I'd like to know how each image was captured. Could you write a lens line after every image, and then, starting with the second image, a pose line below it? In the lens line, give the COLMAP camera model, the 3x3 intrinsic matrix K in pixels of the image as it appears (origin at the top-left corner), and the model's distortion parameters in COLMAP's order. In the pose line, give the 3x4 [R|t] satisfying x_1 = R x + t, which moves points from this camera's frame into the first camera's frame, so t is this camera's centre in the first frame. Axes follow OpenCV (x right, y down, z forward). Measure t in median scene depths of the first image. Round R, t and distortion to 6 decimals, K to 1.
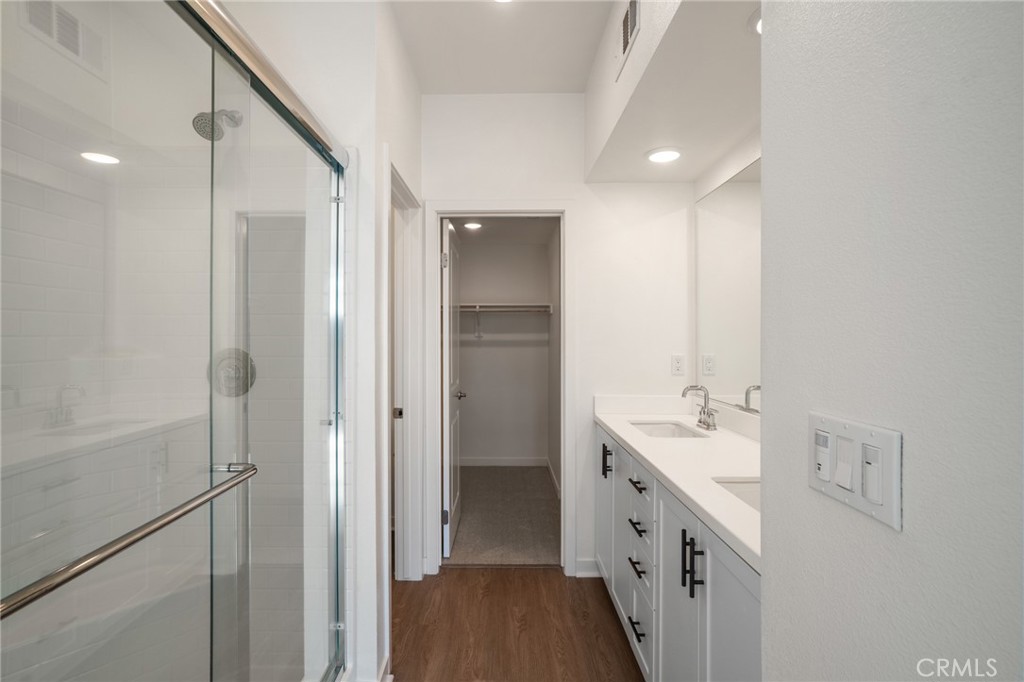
lens RADIAL K [[501.9, 0, 513.7], [0, 501.9, 340.0], [0, 0, 1]] dist [-0.003444, 0.001592]
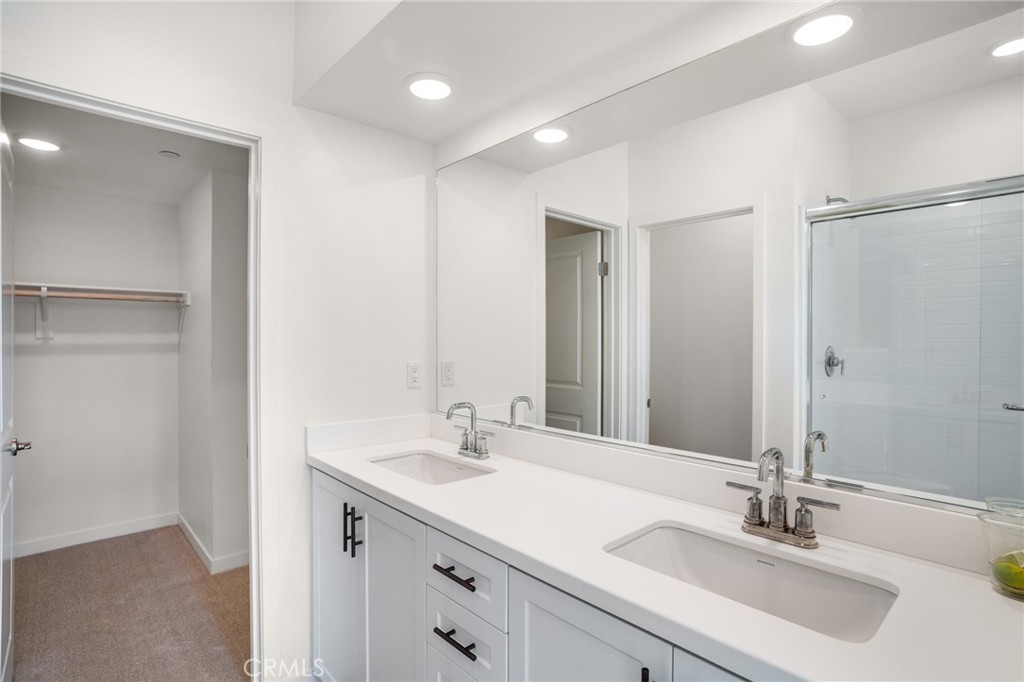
lens RADIAL K [[501.9, 0, 506.4], [0, 501.9, 344.1], [0, 0, 1]] dist [-0.003444, 0.001592]
pose [[0.756225, -0.008016, 0.654263, -0.075765], [0.003861, 0.999962, 0.007788, -0.004428], [-0.654301, -0.003363, 0.756227, 0.315203]]
